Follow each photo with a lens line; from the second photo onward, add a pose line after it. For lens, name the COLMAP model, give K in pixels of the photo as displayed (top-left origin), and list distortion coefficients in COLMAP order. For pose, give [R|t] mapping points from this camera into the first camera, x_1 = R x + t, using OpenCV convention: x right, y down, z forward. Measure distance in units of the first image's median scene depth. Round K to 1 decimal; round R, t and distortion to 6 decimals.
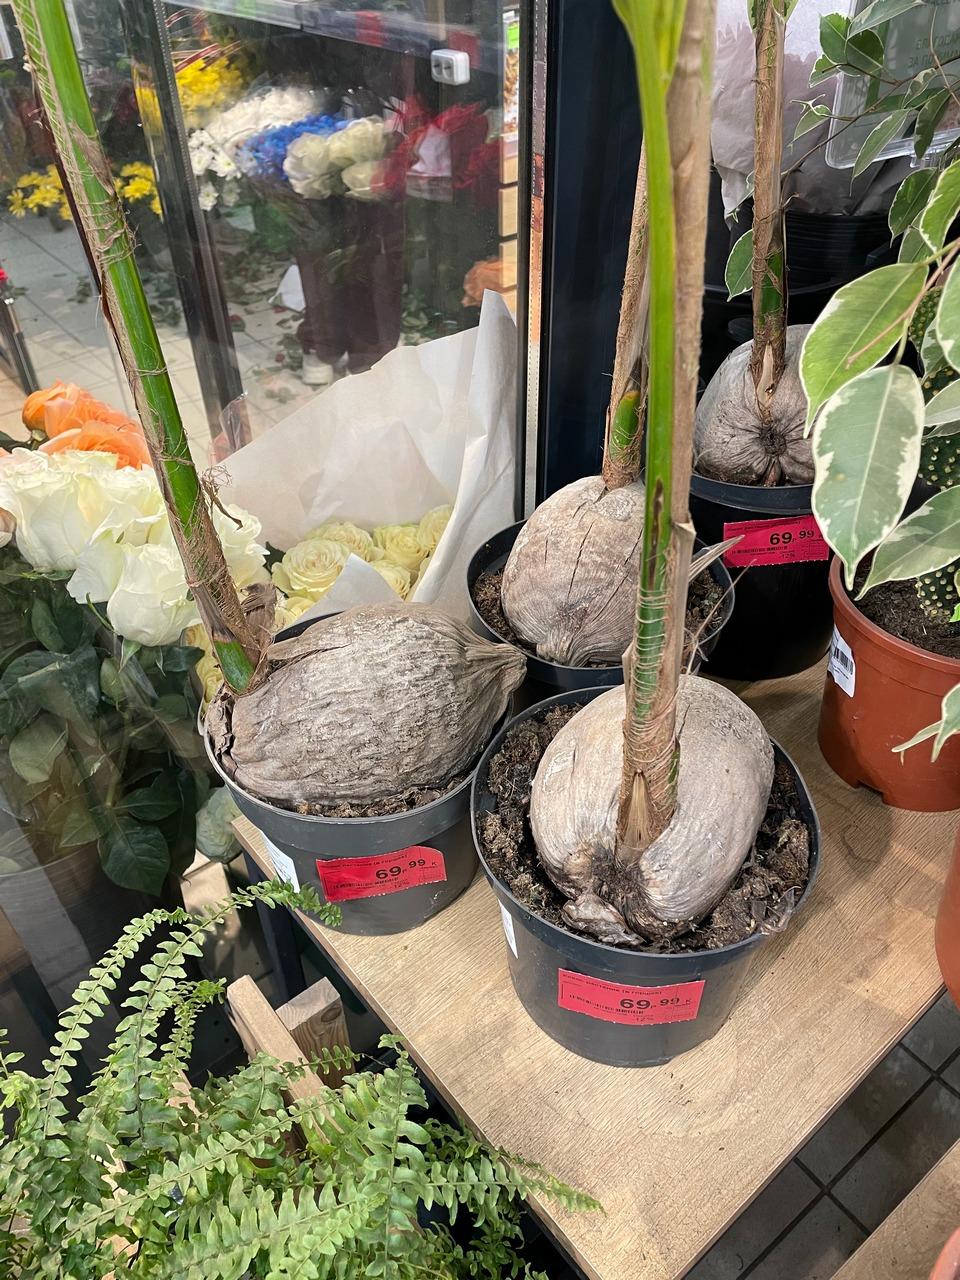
lens RADIAL K [[967.7, 0, 468.5], [0, 967.7, 633.4], [0, 0, 1]] dist [0.092528, -0.118279]
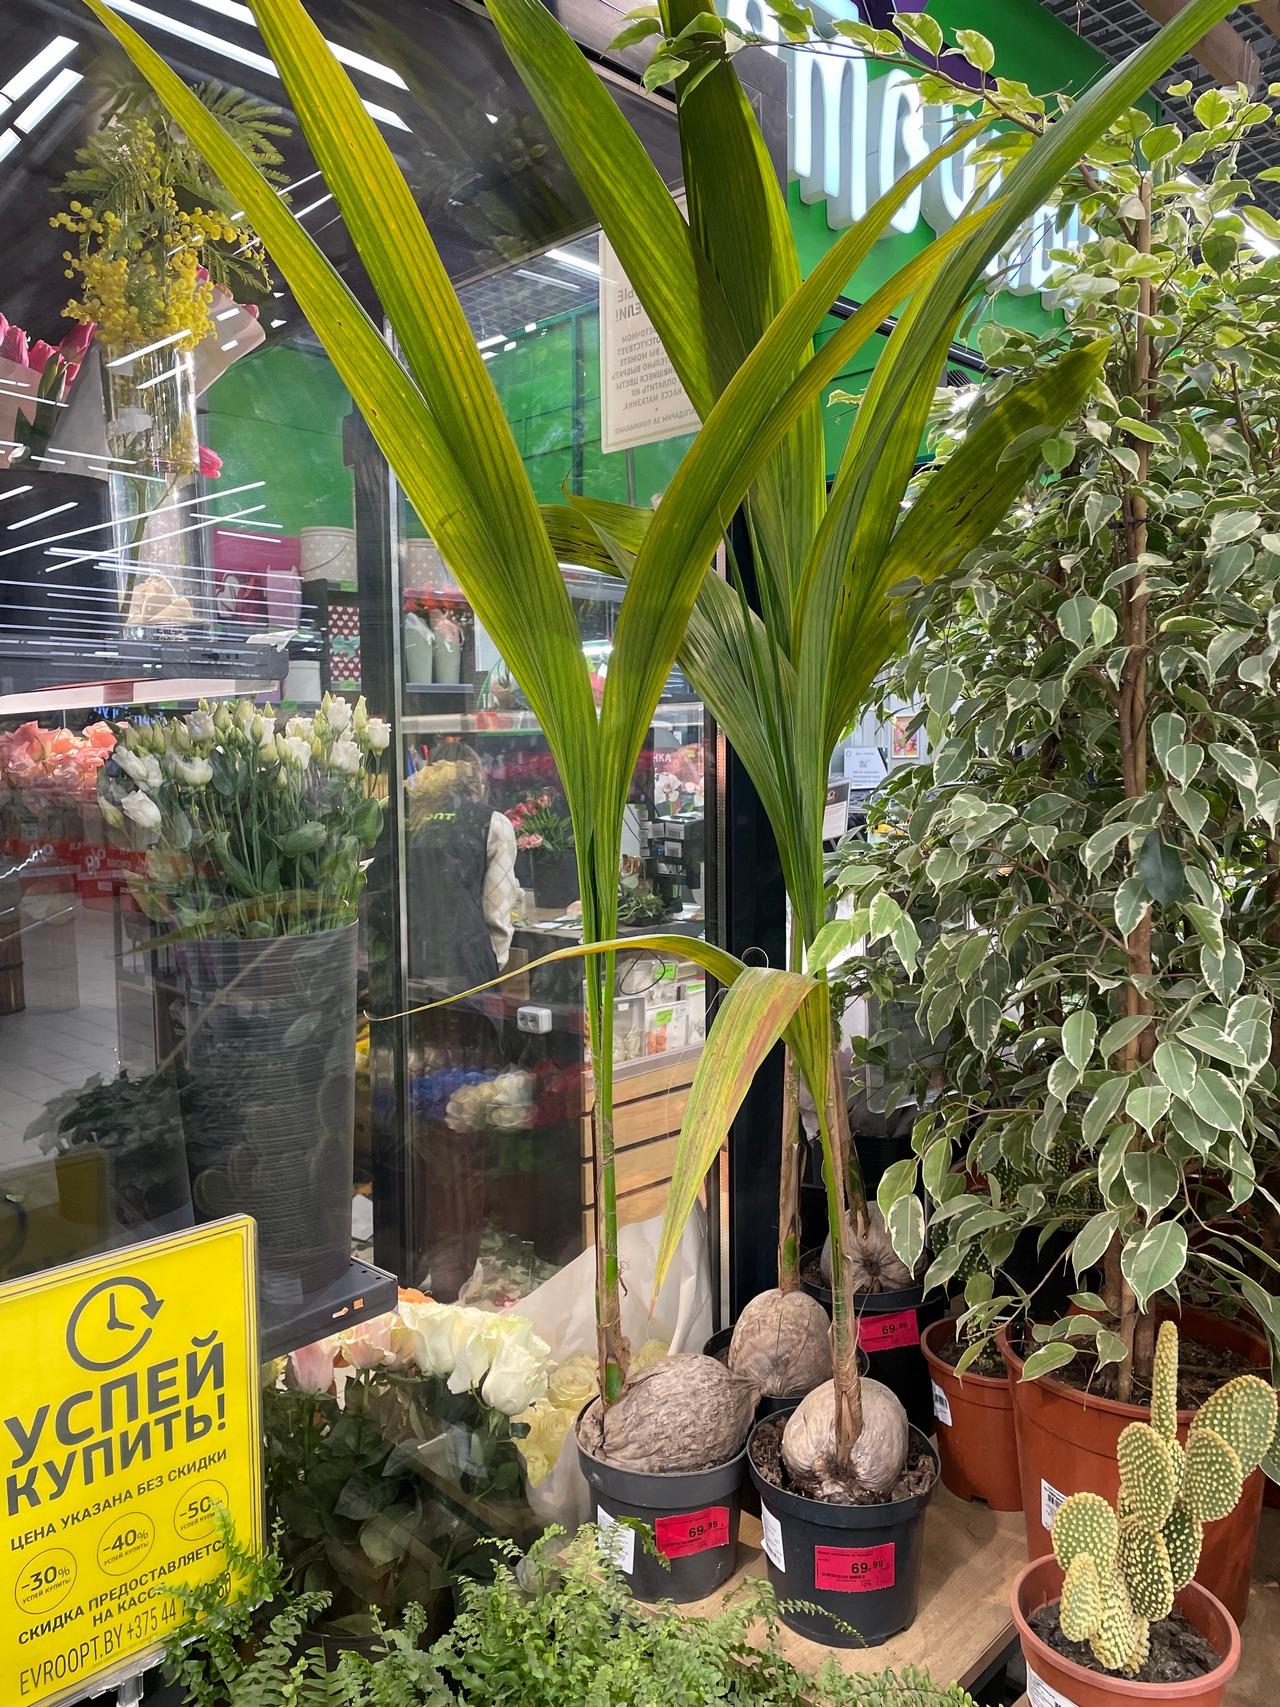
lens RADIAL K [[1290.5, 0, 624.7], [0, 1290.5, 844.6], [0, 0, 1]] dist [0.092528, -0.118279]
pose [[0.990090, 0.003614, 0.140386, -0.503308], [0.078981, 0.812258, -0.577927, 0.561166], [-0.116118, 0.583287, 0.803923, -1.386296]]
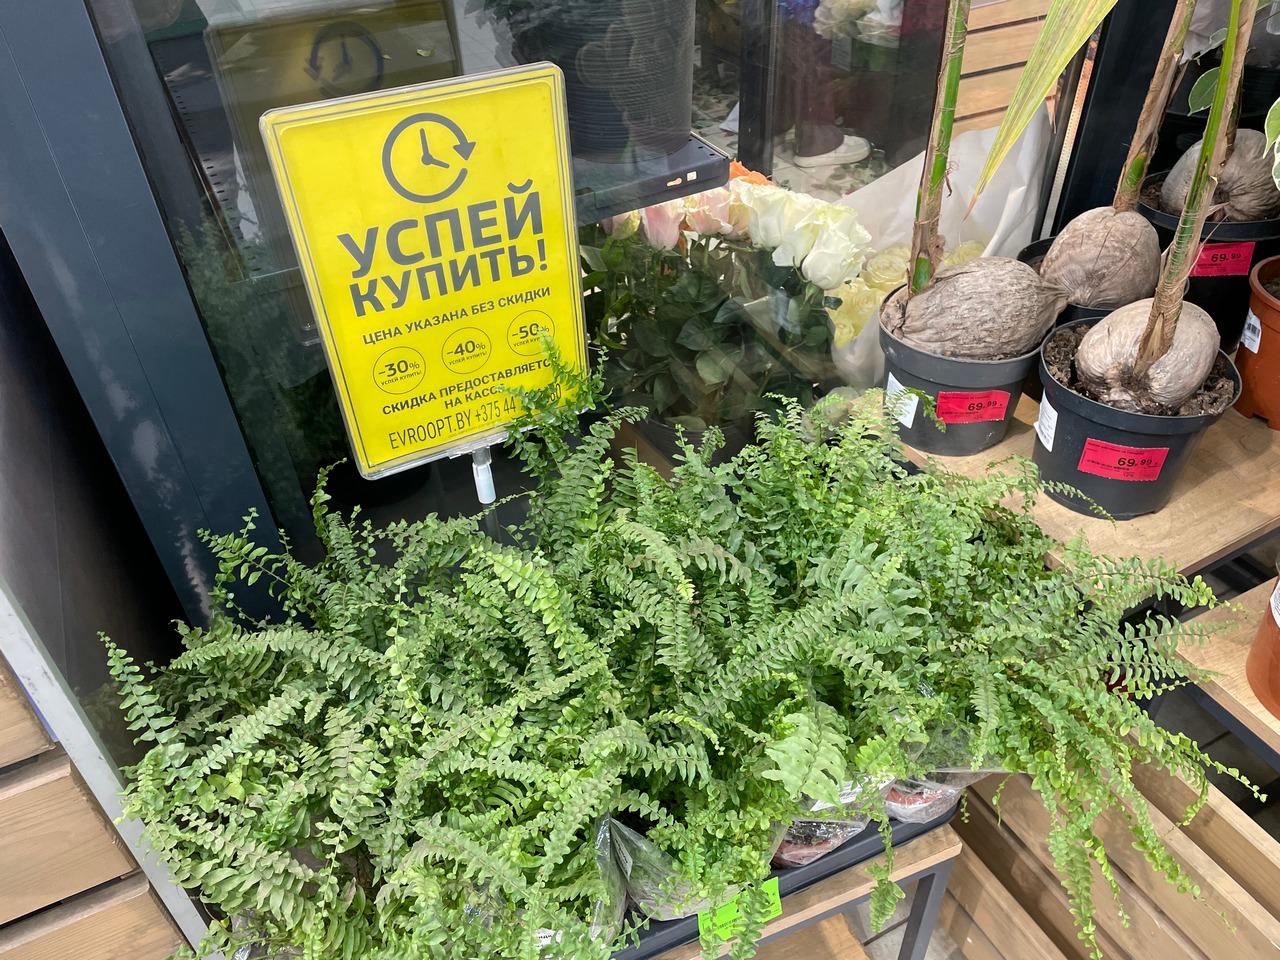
lens RADIAL K [[967.7, 0, 649.3], [0, 967.7, 476.0], [0, 0, 1]] dist [0.092528, -0.118279]
pose [[0.984891, 0.106600, -0.136476, -0.413439], [-0.107120, 0.994240, 0.003553, 0.427116], [0.136068, 0.011120, 0.990637, -0.878176]]
